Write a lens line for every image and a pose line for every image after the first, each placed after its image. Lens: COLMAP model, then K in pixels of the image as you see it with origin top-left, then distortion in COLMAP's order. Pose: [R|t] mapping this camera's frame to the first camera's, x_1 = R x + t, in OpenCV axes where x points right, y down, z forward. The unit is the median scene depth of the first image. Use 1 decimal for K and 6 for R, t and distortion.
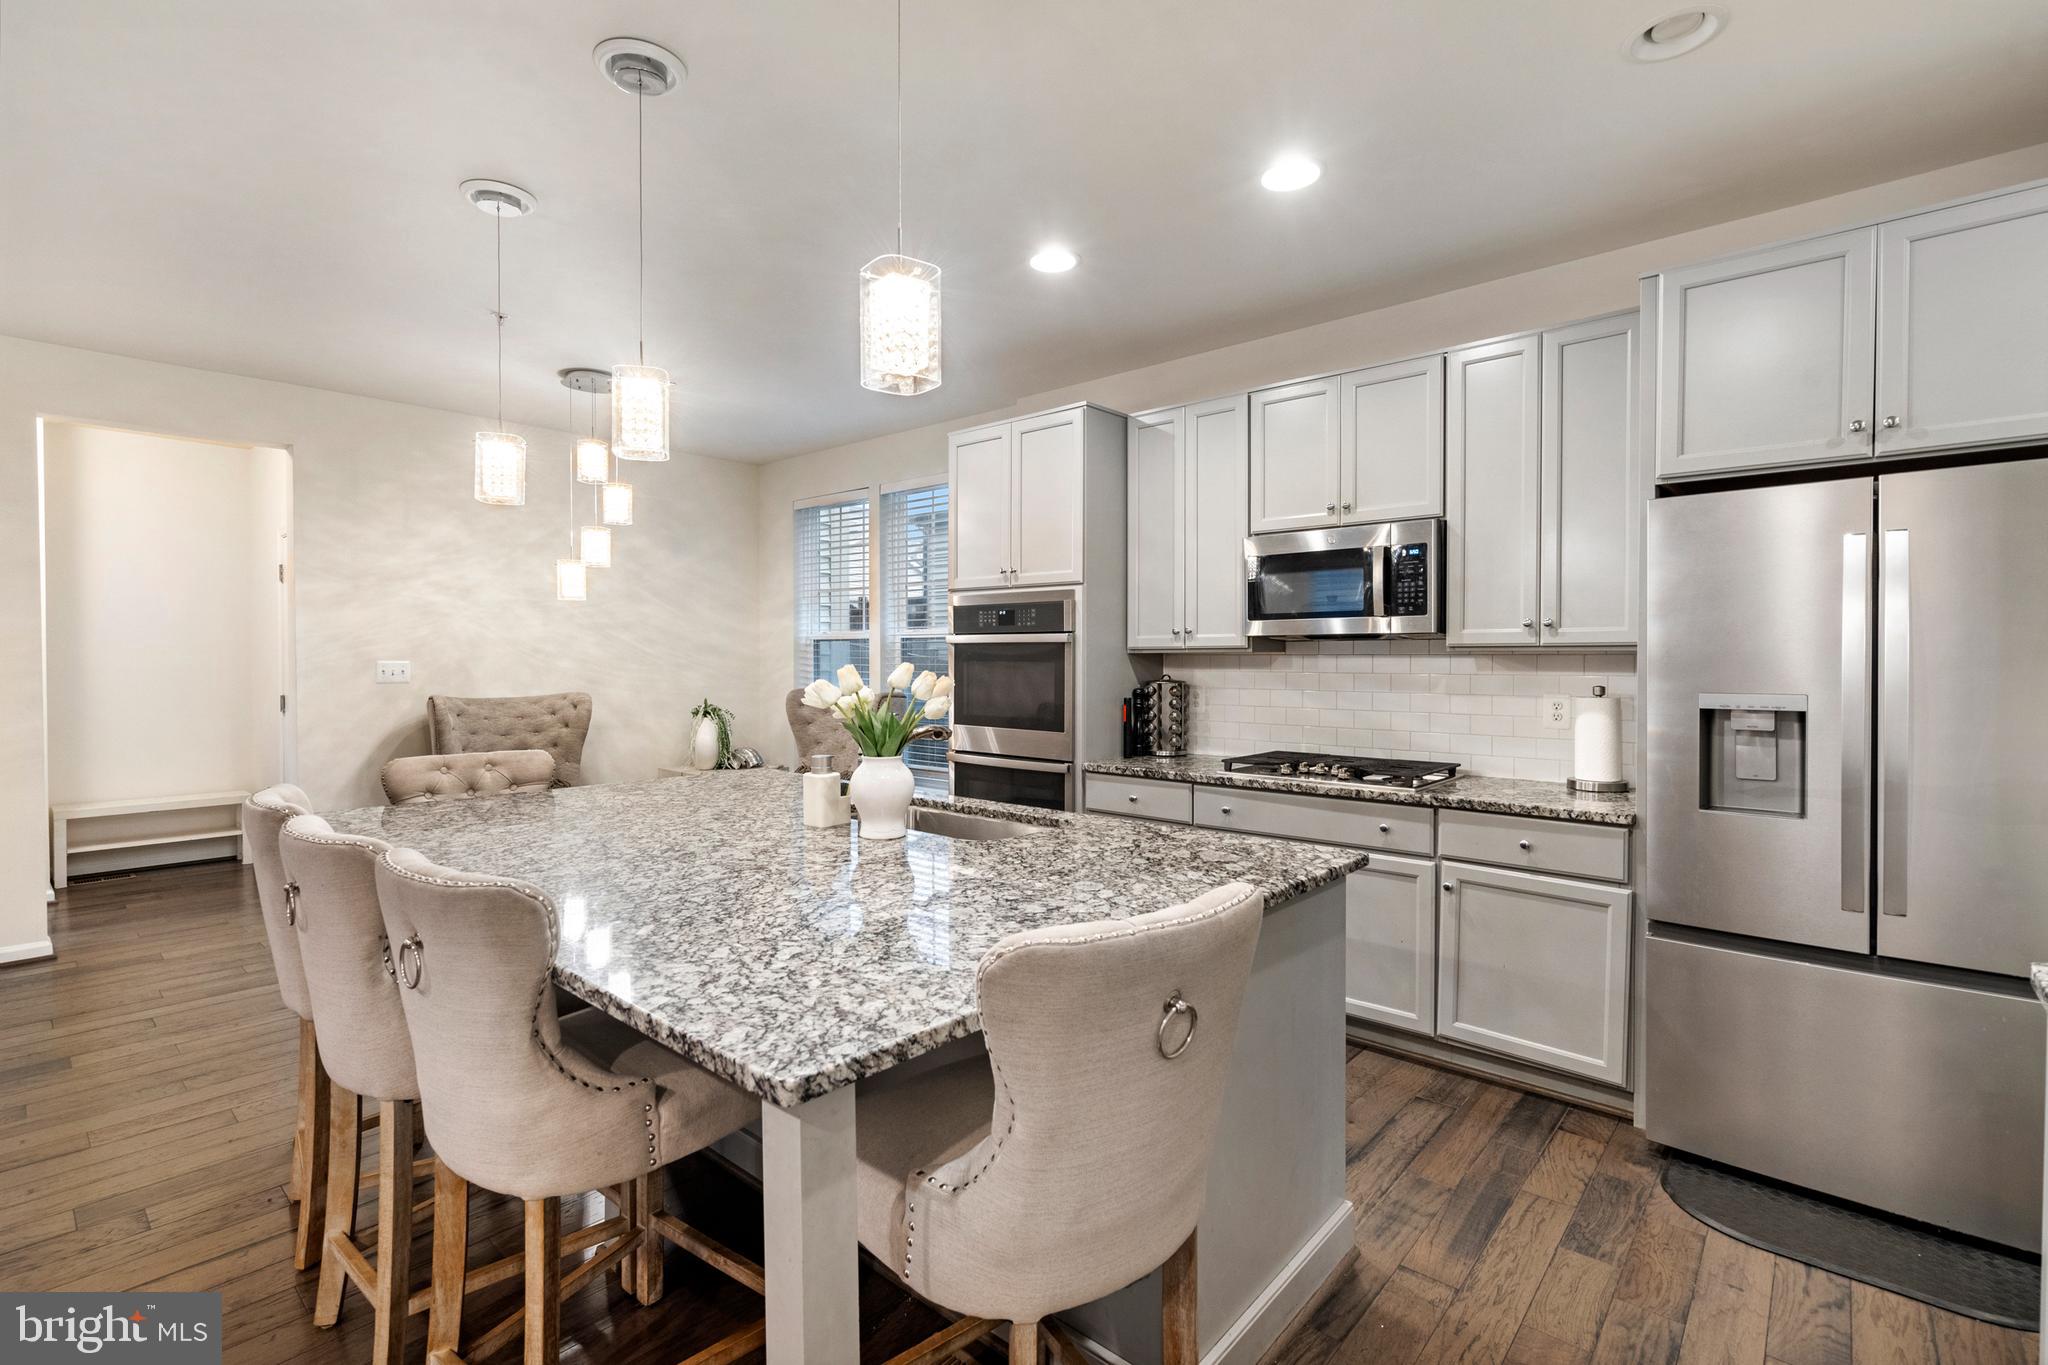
lens RADIAL K [[932.7, 0, 1058.3], [0, 932.7, 670.6], [0, 0, 1]] dist [-0.002377, 0.000707]
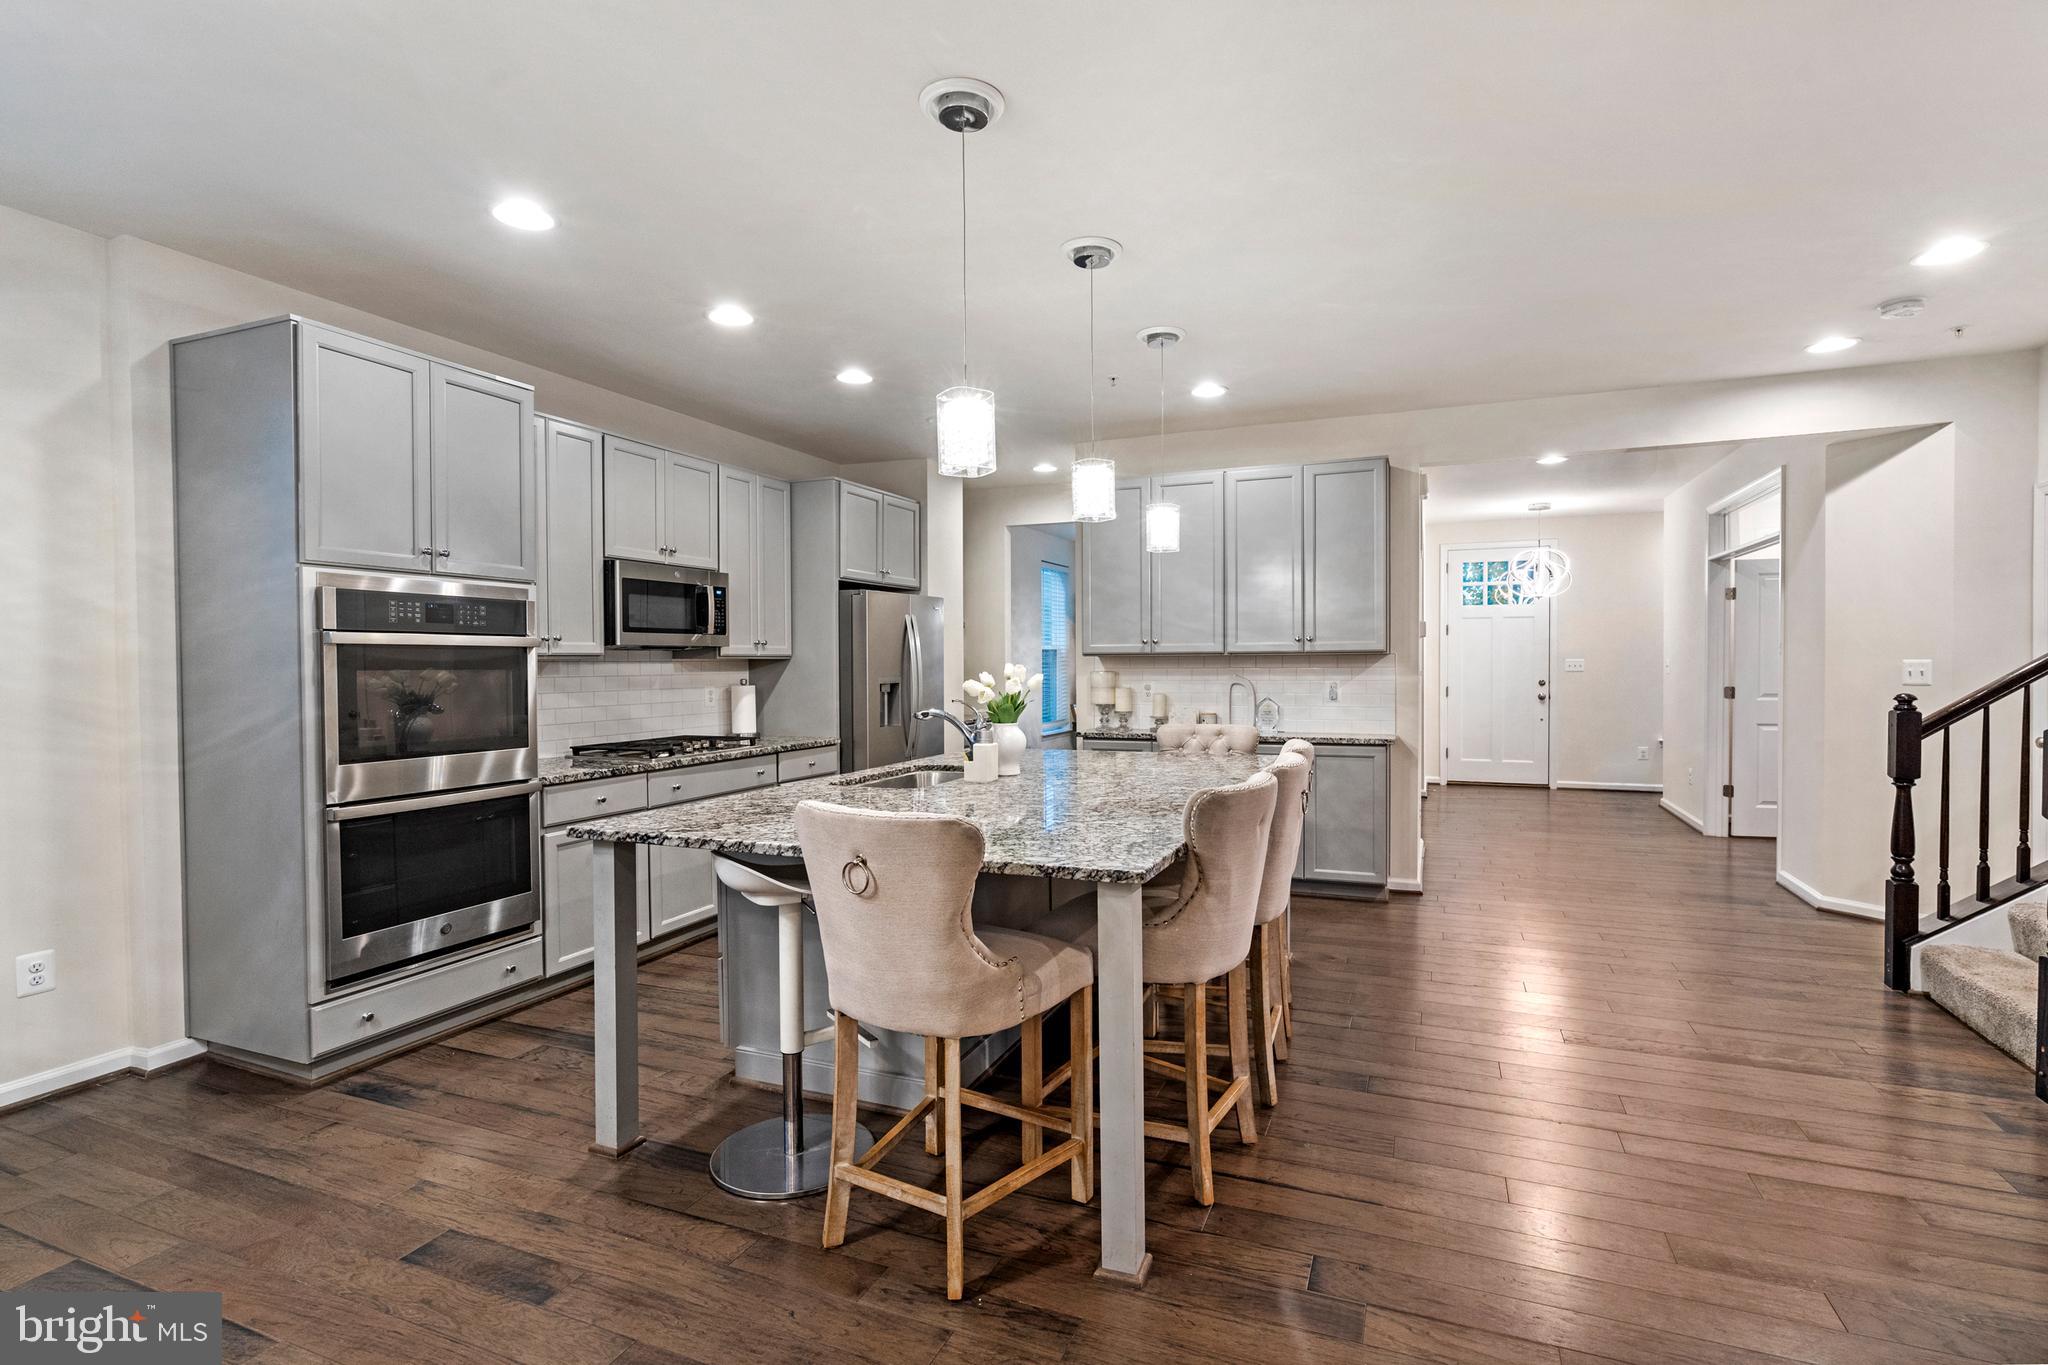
lens RADIAL K [[932.7, 0, 1058.3], [0, 932.7, 670.6], [0, 0, 1]] dist [-0.002377, 0.000707]
pose [[-0.325255, -0.007572, 0.945596, -1.144597], [0.019549, 0.999700, 0.014730, -0.012601], [-0.945424, 0.023277, -0.325010, 0.919998]]
